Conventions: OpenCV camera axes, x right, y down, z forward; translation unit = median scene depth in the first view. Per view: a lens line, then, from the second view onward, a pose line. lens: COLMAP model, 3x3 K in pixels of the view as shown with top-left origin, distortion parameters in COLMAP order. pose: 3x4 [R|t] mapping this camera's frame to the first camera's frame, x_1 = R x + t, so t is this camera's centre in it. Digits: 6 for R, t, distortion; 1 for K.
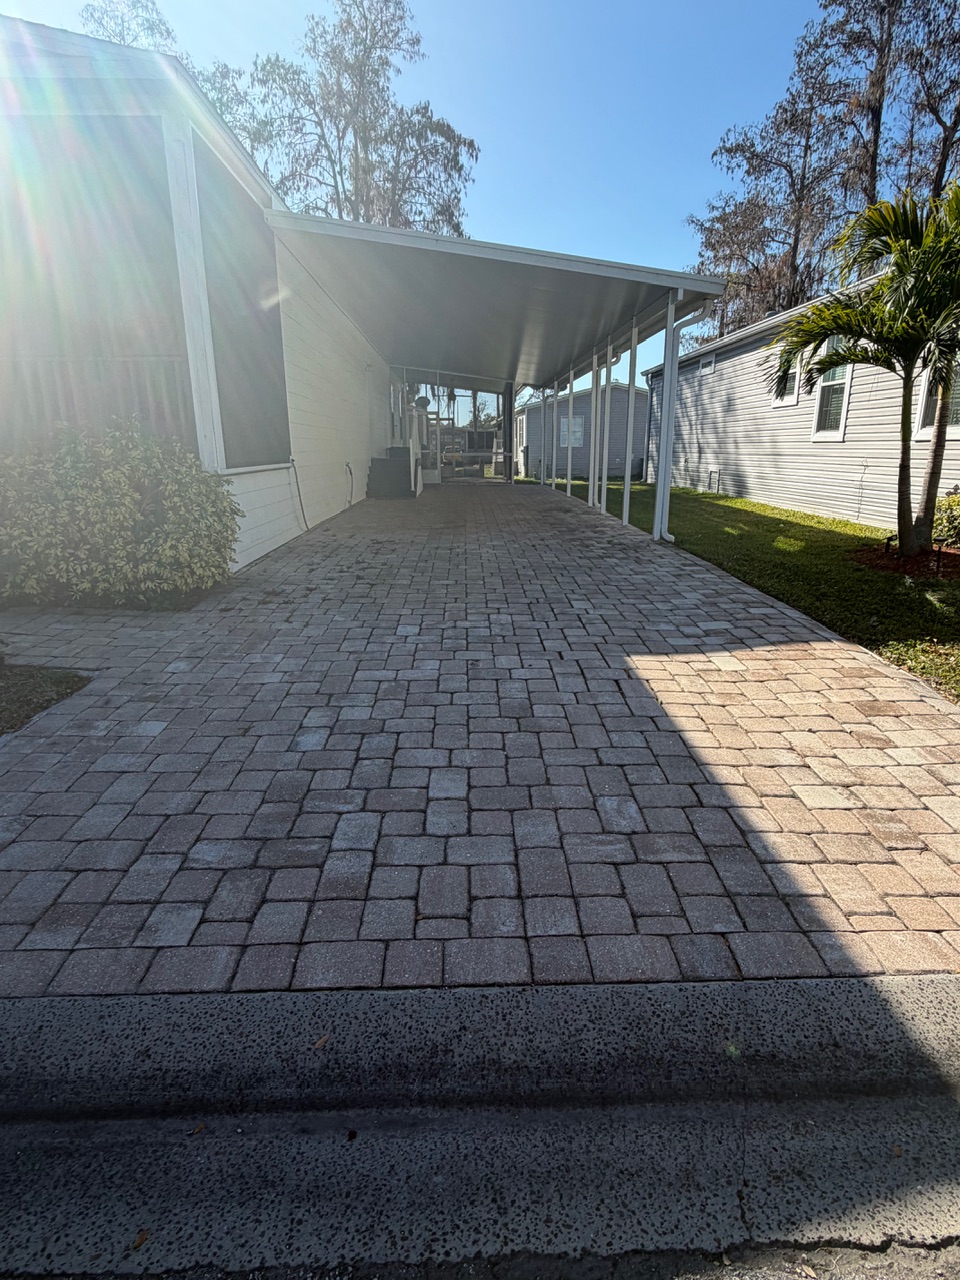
lens RADIAL K [[668.2, 0, 477.5], [0, 668.2, 641.4], [0, 0, 1]] dist [-0.000364, -0.004676]
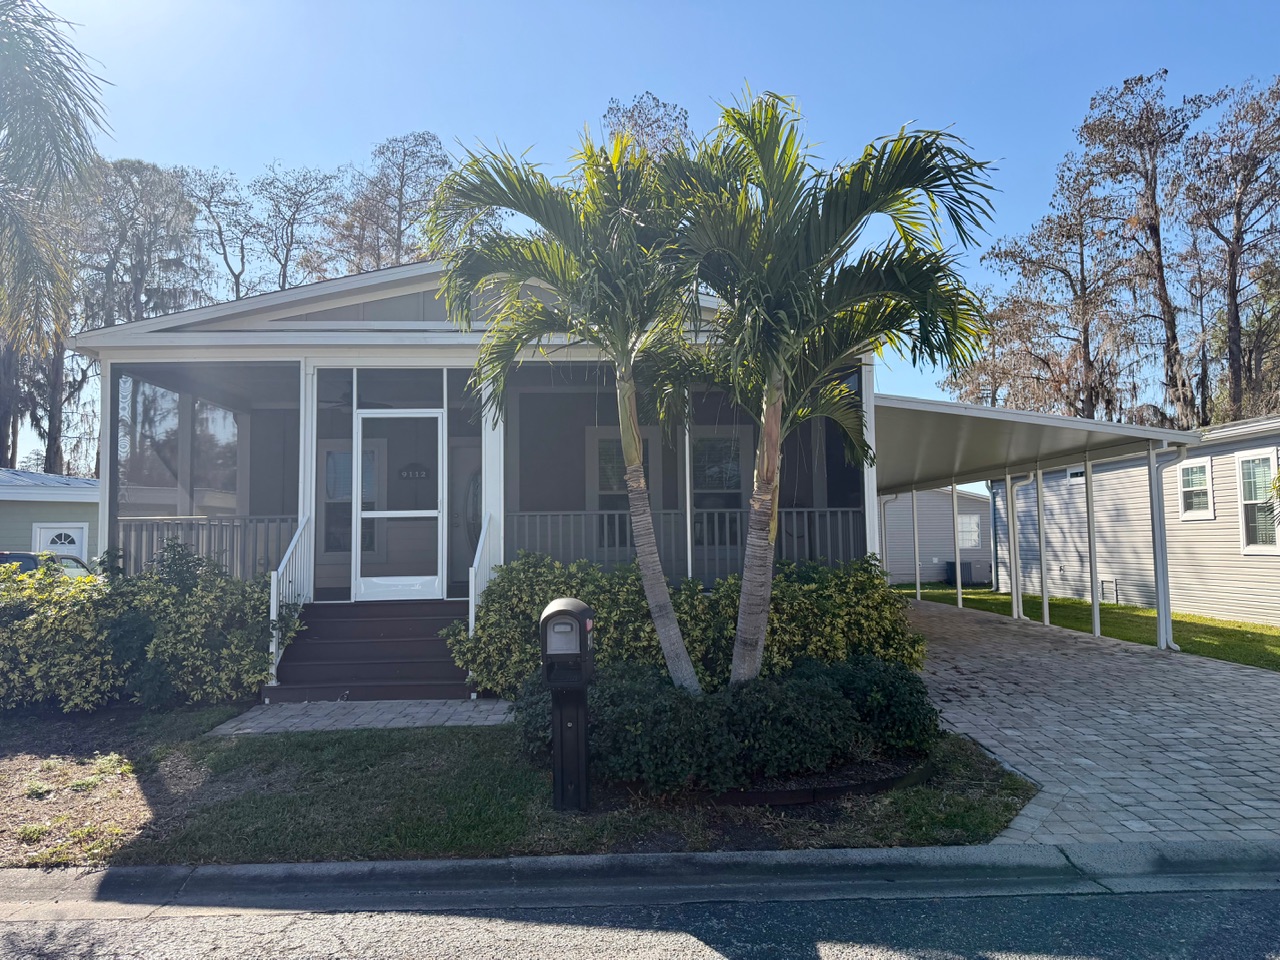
lens RADIAL K [[892.4, 0, 641.9], [0, 892.4, 476.5], [0, 0, 1]] dist [-0.000927, -0.003234]
pose [[0.999967, -0.007474, -0.003184, -0.220089], [0.005885, 0.936623, -0.350289, 0.033359], [0.005600, 0.350259, 0.936636, -0.174634]]
